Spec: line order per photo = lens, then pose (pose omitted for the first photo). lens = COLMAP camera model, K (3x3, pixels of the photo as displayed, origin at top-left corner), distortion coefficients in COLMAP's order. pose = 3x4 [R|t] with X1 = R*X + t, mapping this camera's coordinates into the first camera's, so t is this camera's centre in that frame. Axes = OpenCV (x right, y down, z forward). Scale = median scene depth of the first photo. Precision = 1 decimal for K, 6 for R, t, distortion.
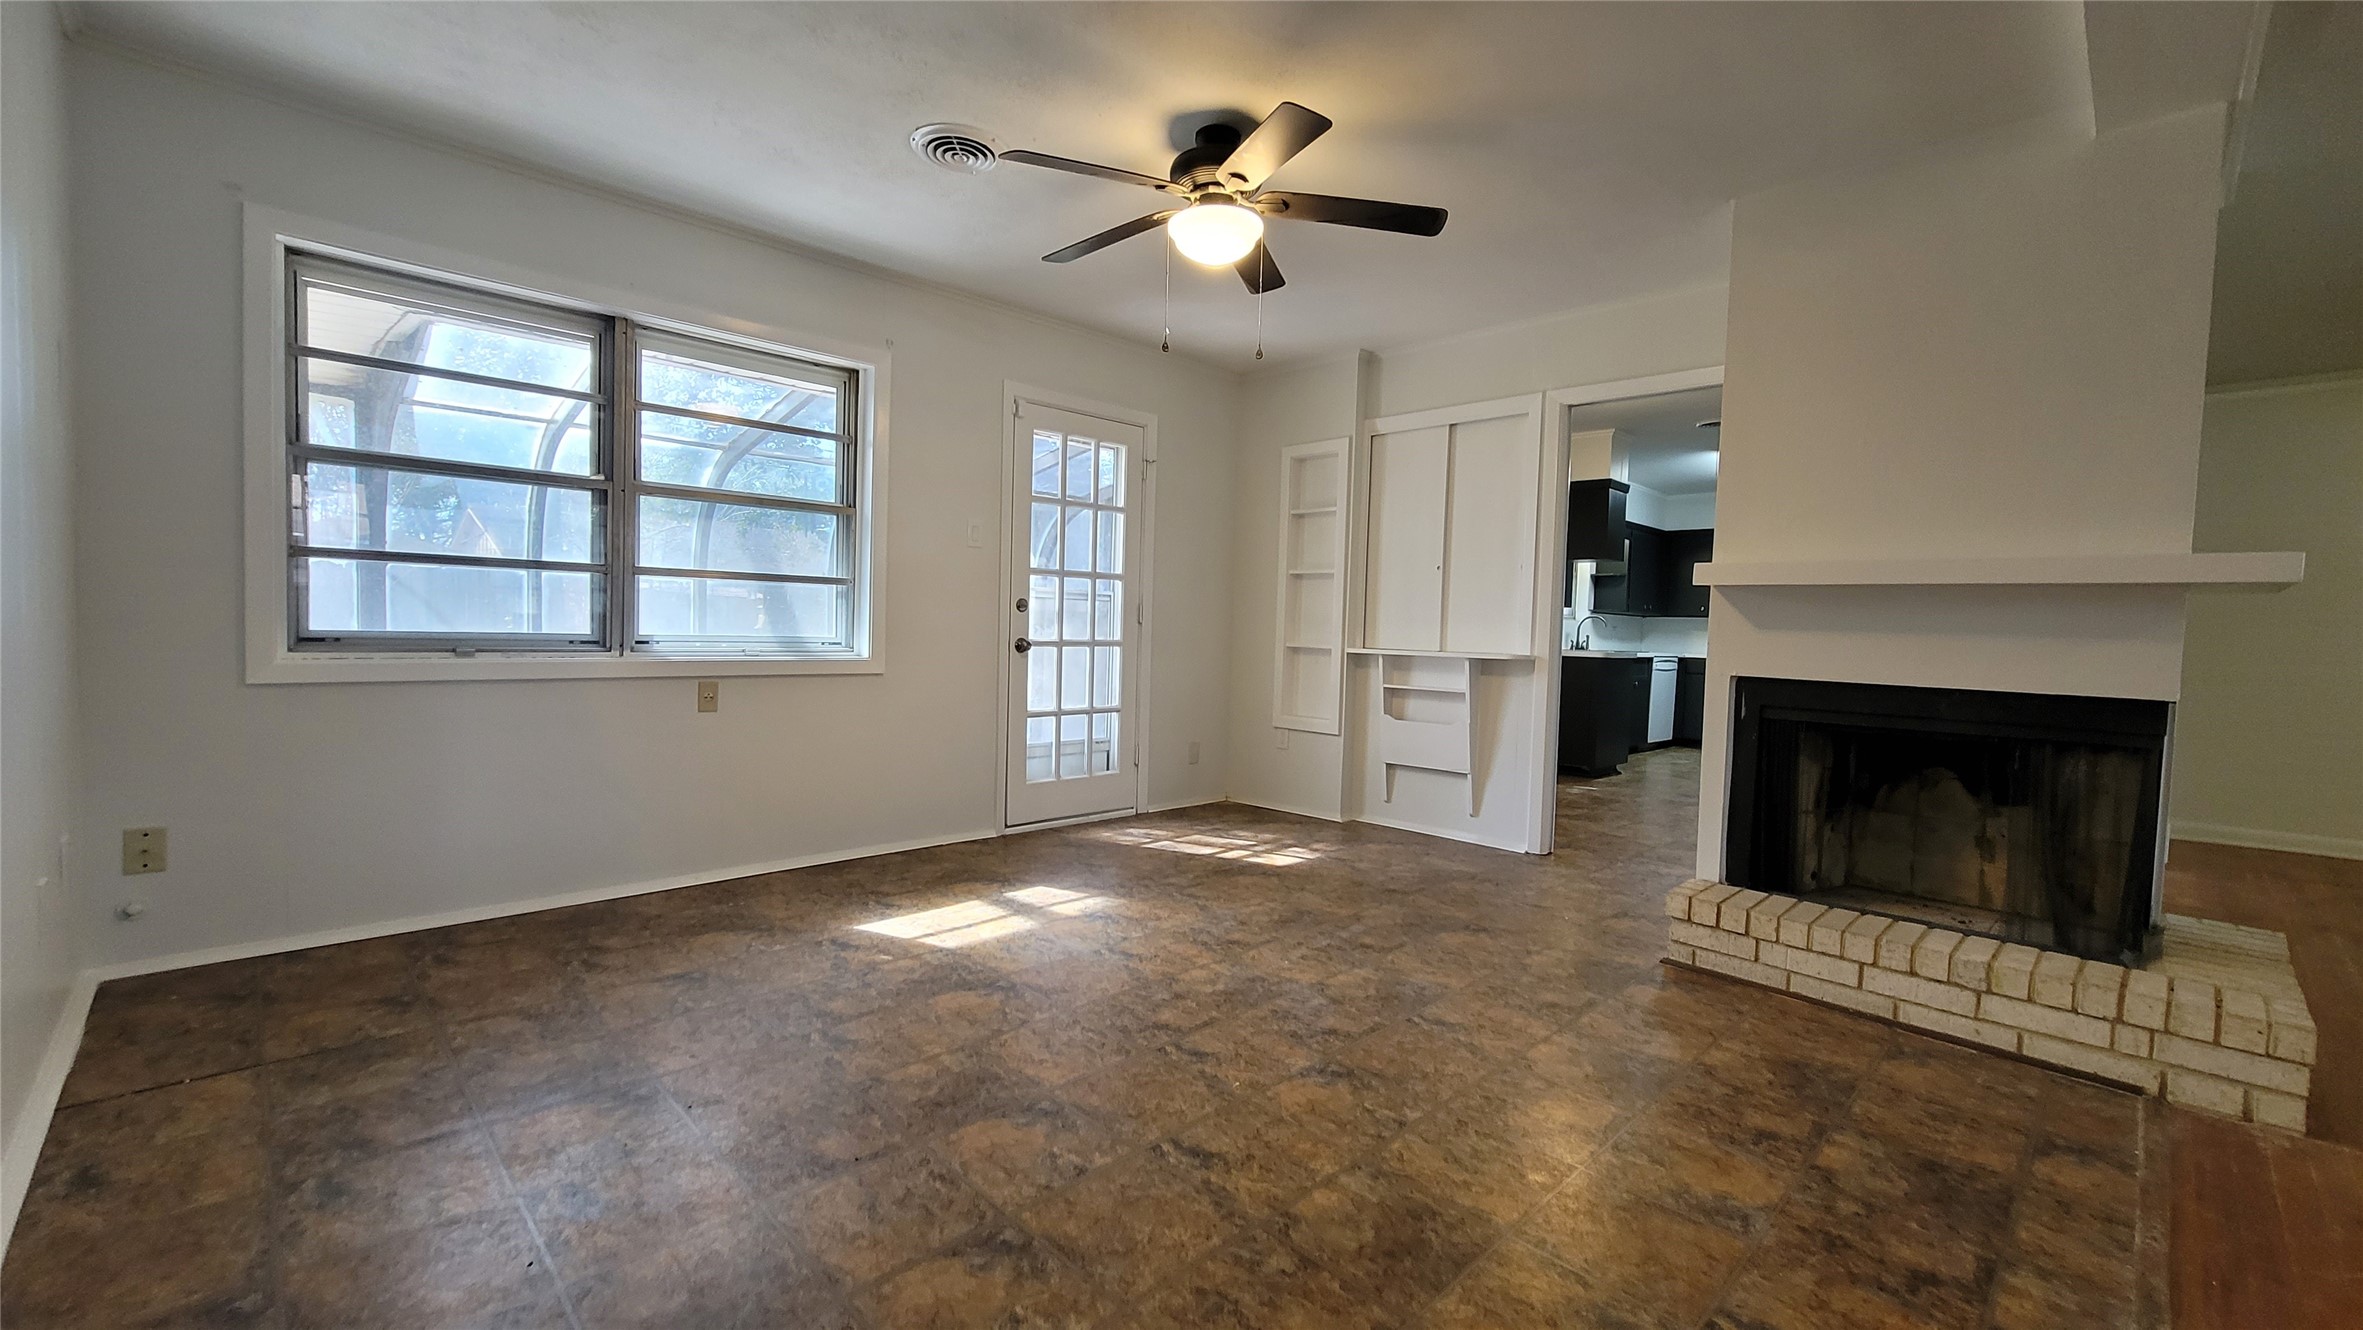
lens RADIAL K [[970.8, 0, 1181.5], [0, 970.8, 665.0], [0, 0, 1]] dist [-0.003285, 0.000025]
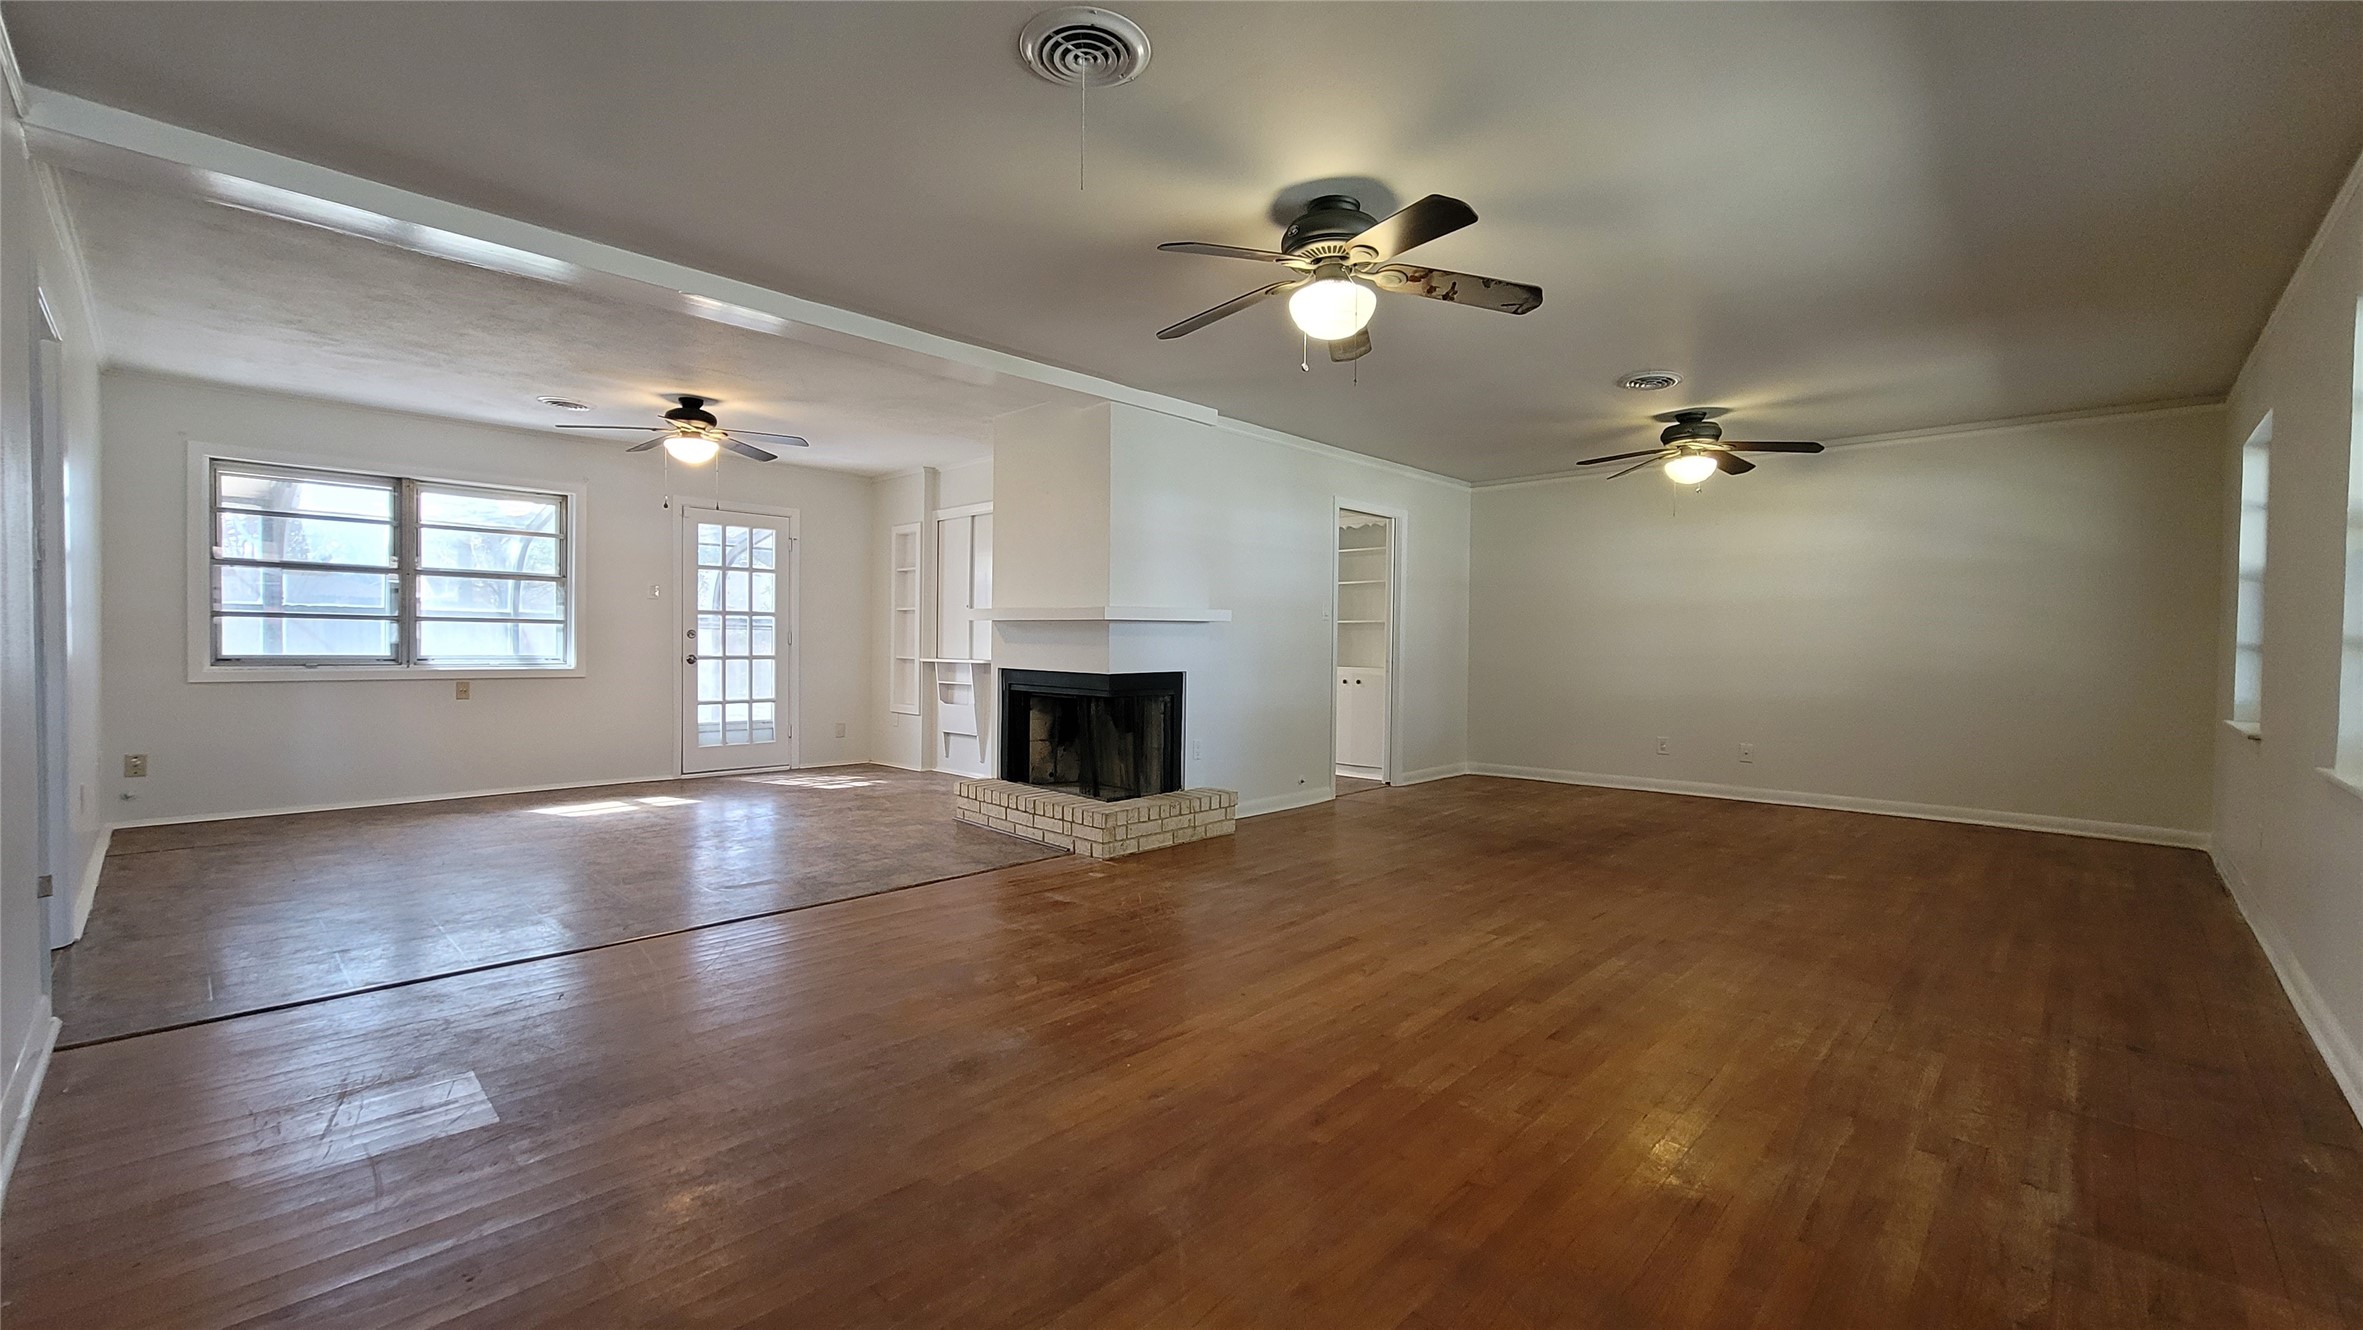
lens RADIAL K [[967.3, 0, 1181.5], [0, 967.3, 665.0], [0, 0, 1]] dist [-0.001887, -0.000332]
pose [[0.999428, -0.015241, 0.030182, 0.808562], [0.015780, 0.999719, -0.017706, 0.041032], [-0.029903, 0.018172, 0.999388, -0.831965]]
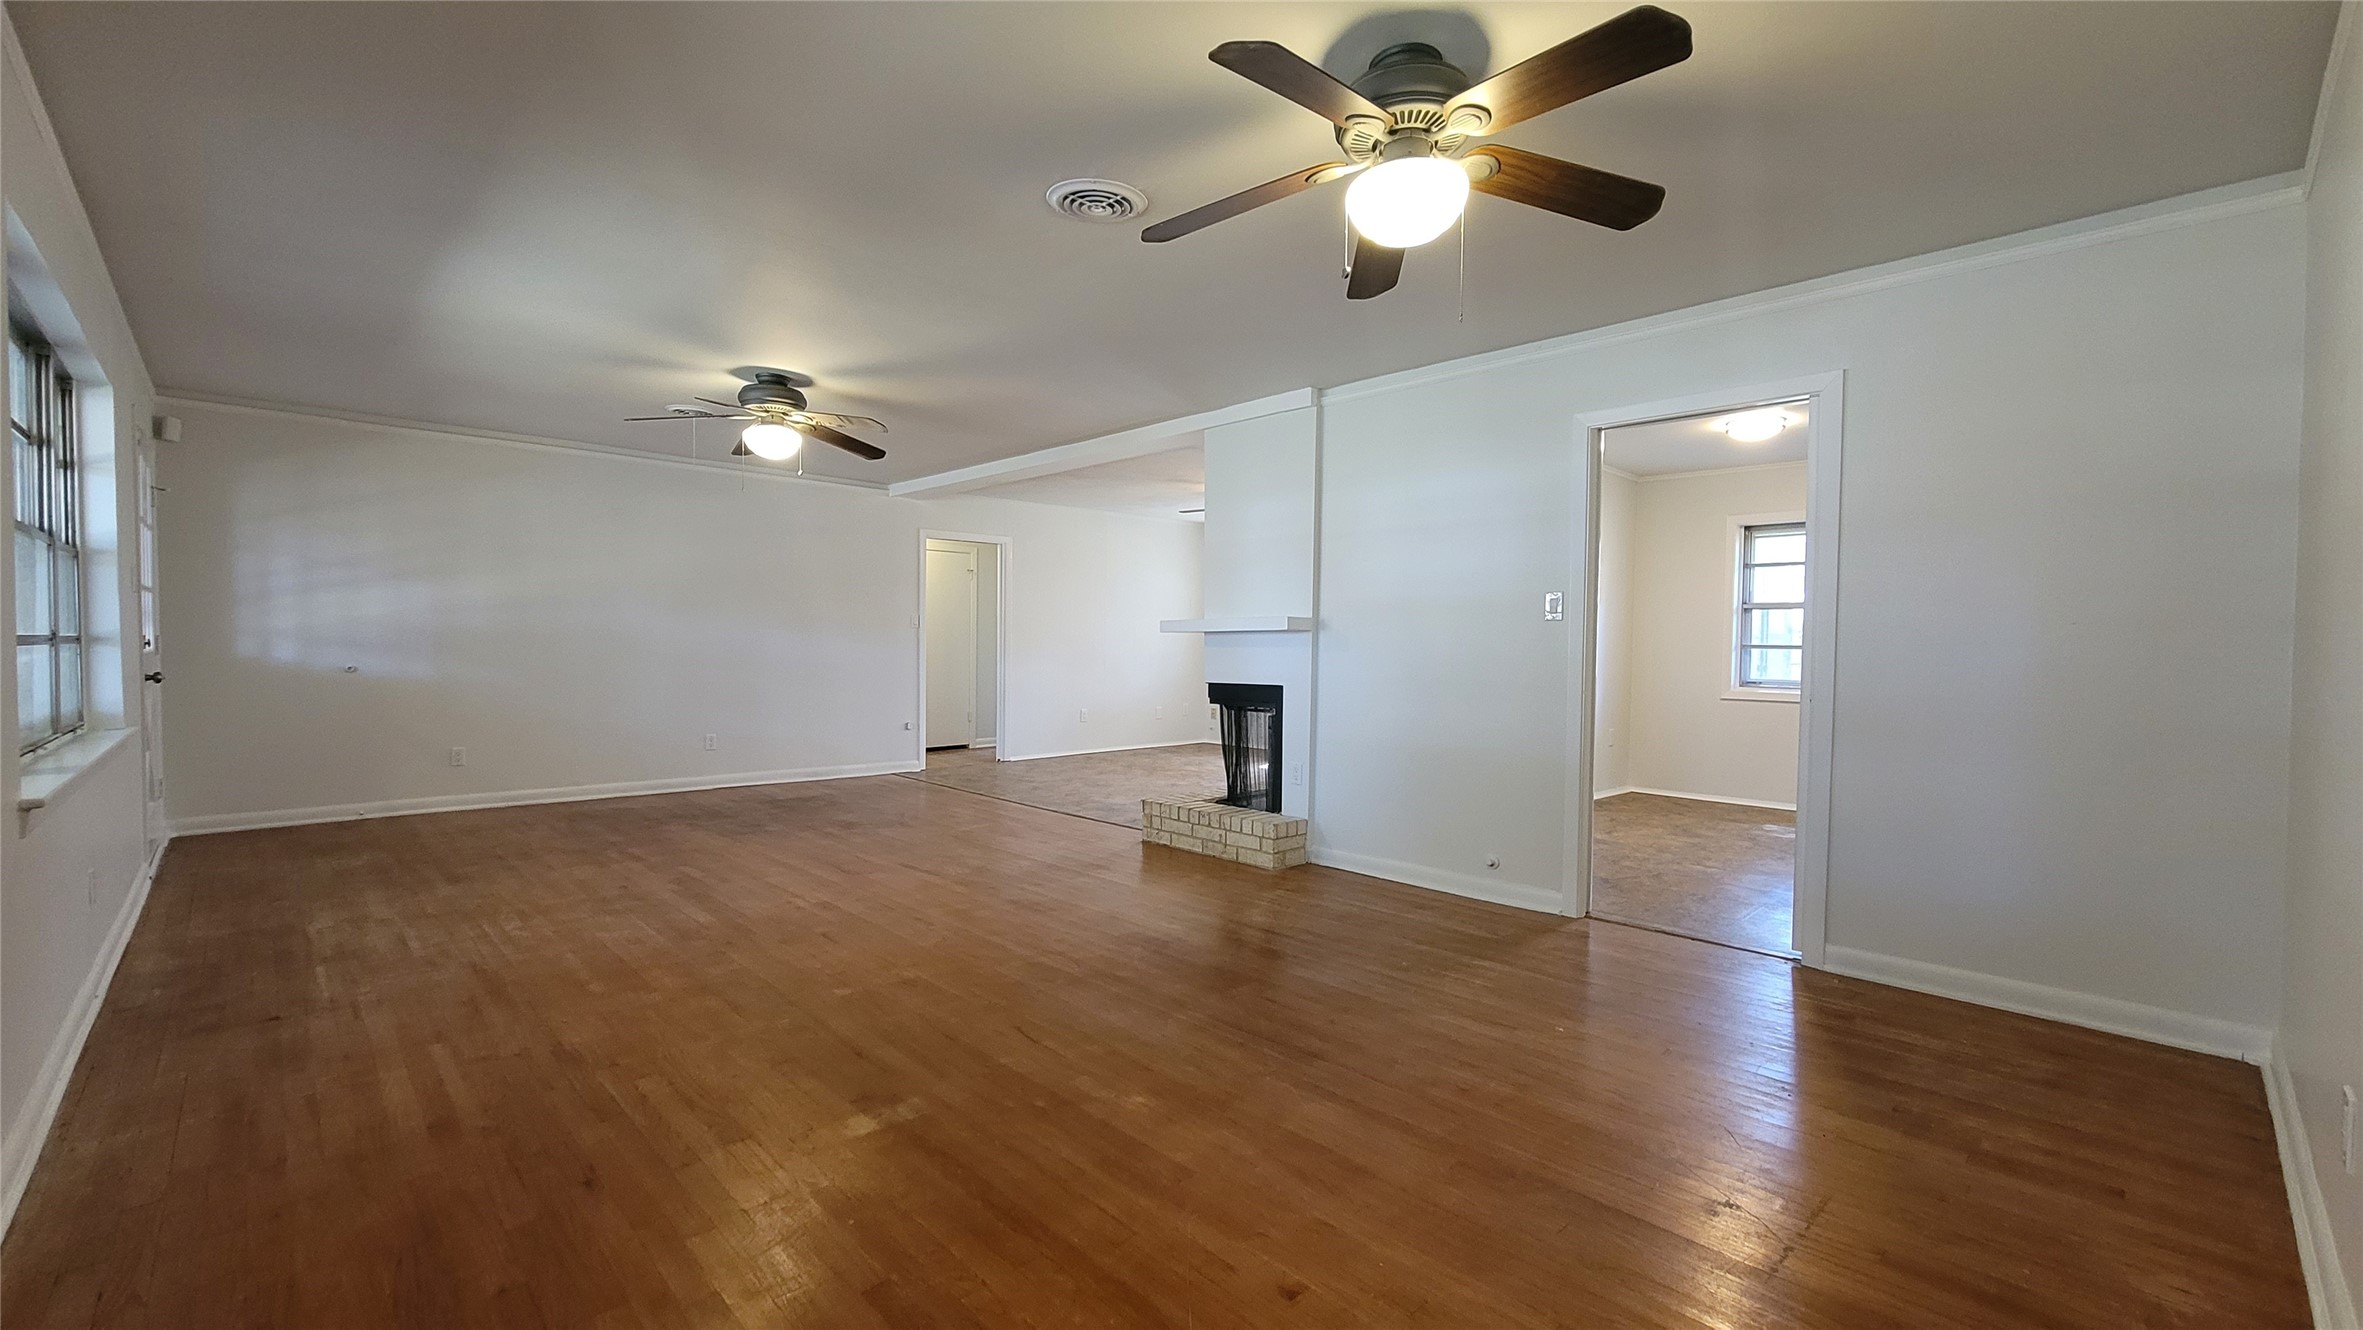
lens RADIAL K [[957.7, 0, 1181.5], [0, 957.7, 665.0], [0, 0, 1]] dist [-0.000823, 0.000070]
pose [[-0.012615, -0.005694, -0.999904, 2.437660], [-0.053479, 0.998556, -0.005011, 0.004150], [0.998489, 0.053410, -0.012902, 0.729589]]
